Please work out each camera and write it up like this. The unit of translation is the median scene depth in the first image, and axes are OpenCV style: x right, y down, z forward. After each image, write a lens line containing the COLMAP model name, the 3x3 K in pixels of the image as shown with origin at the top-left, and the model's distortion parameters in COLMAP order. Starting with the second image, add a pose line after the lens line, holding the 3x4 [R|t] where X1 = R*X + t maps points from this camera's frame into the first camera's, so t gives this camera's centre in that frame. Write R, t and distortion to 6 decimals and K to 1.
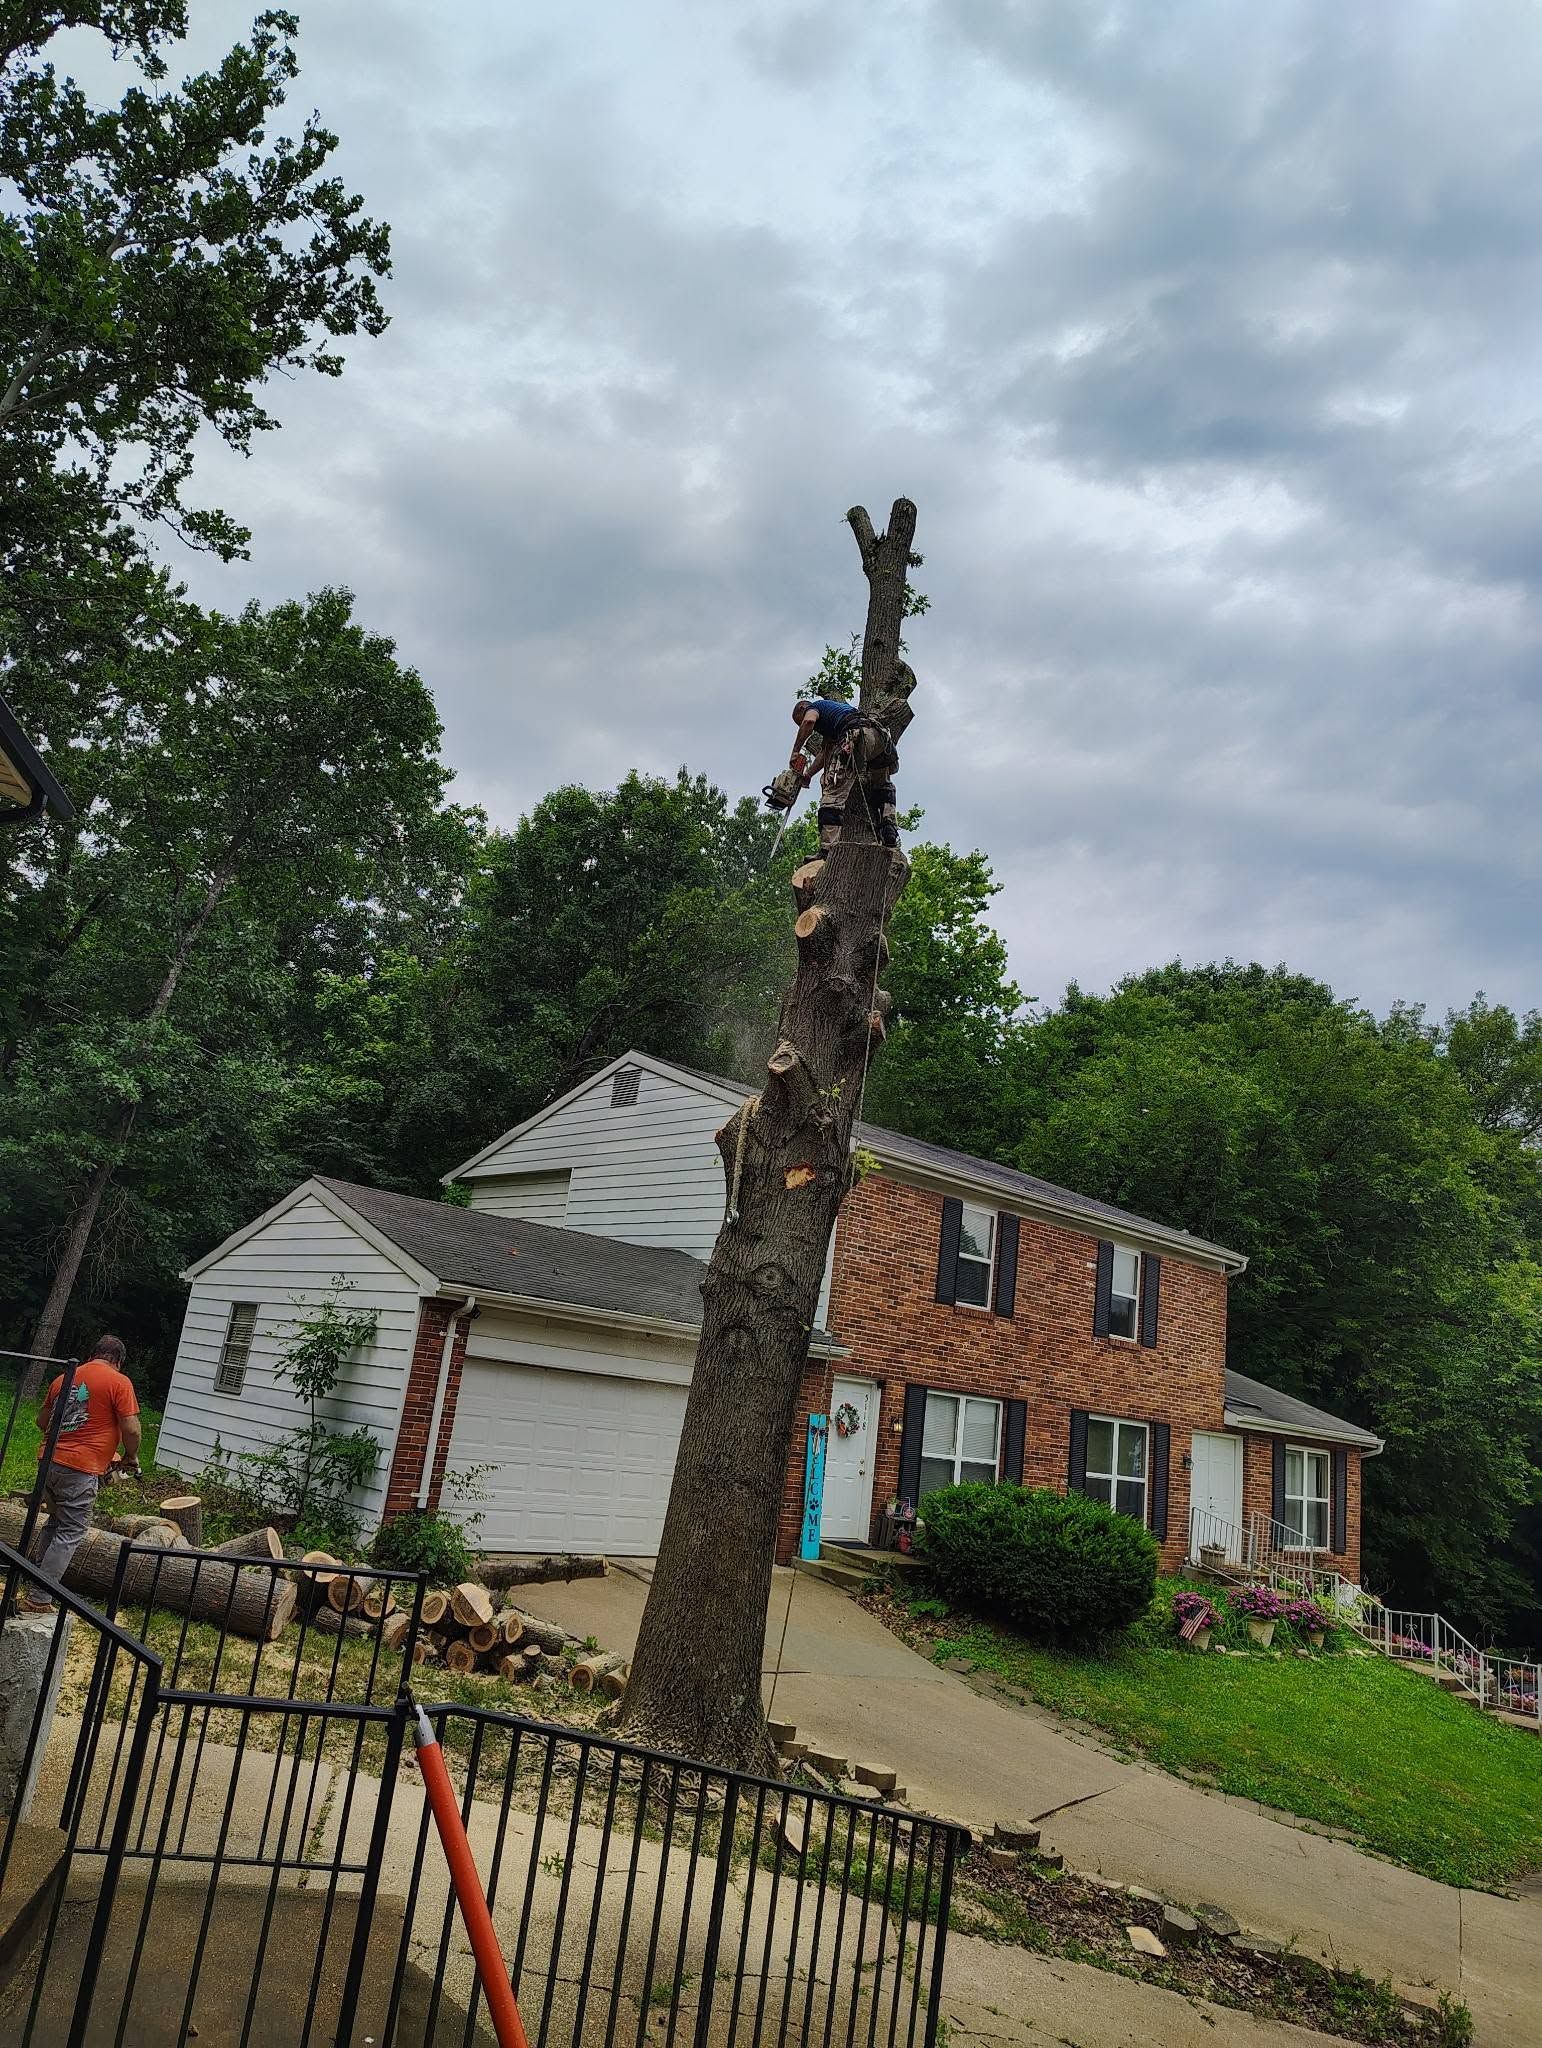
lens RADIAL K [[1446.8, 0, 771.0], [0, 1446.8, 1024.0], [0, 0, 1]] dist [0.089372, -0.128762]
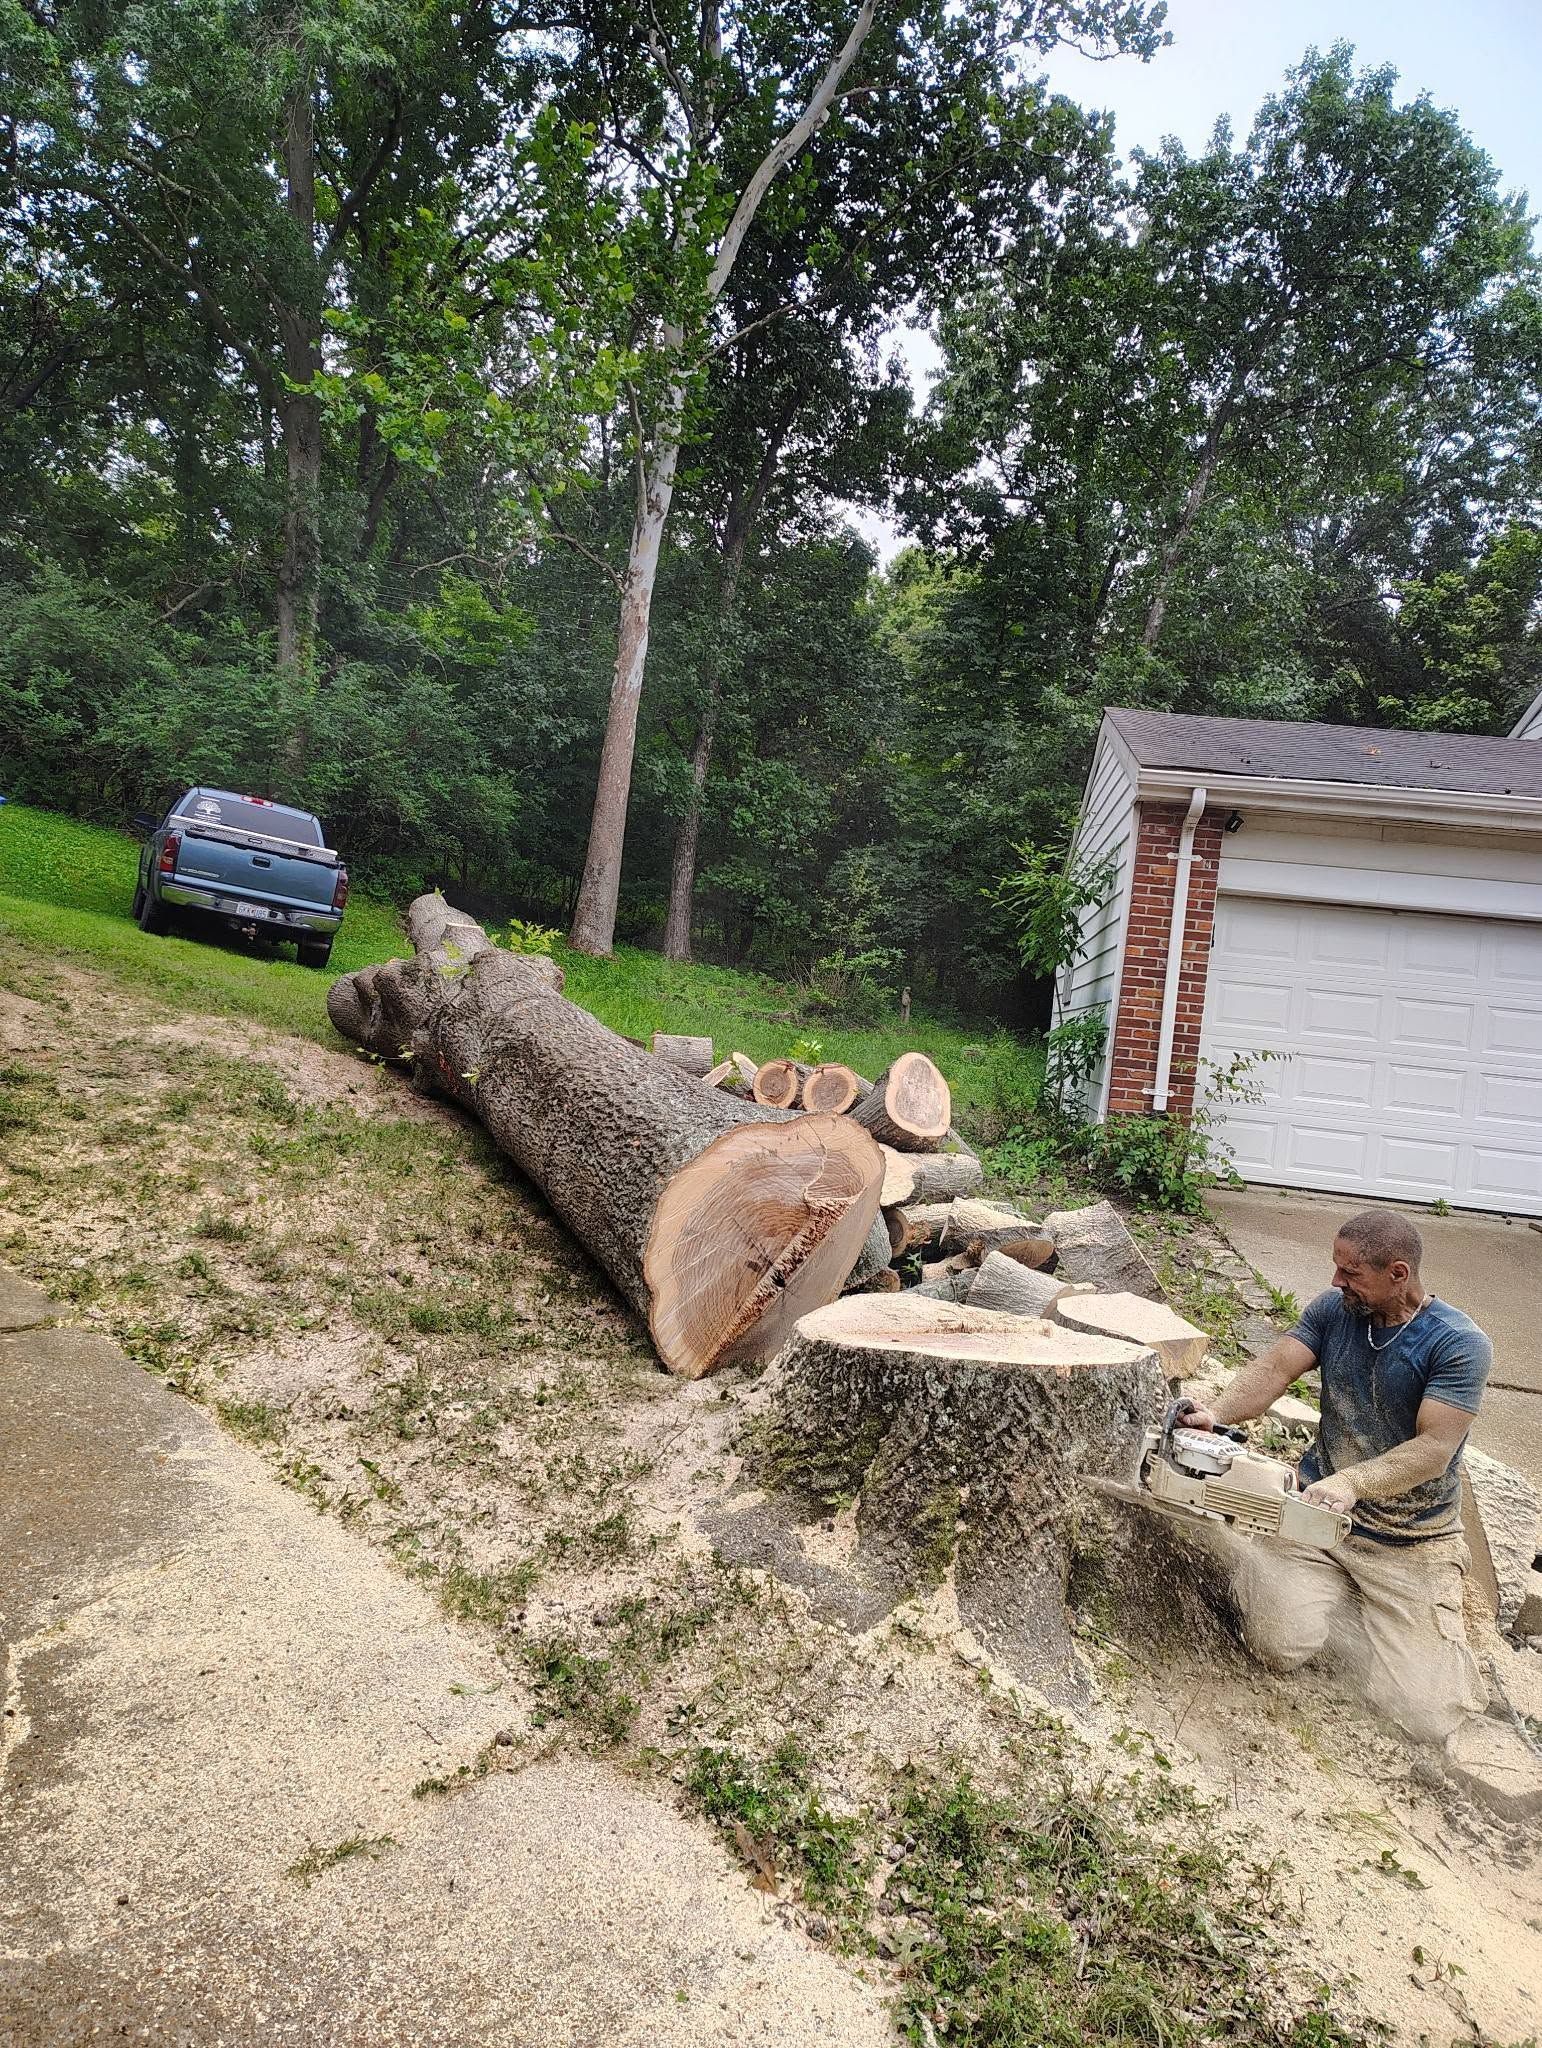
lens RADIAL K [[1446.8, 0, 771.0], [0, 1446.8, 1024.0], [0, 0, 1]] dist [0.089372, -0.128762]
pose [[0.661501, -0.045963, -0.748534, 0.137402], [0.162026, 0.983306, 0.082809, 0.203541], [0.732232, -0.176060, 0.657905, 0.431739]]
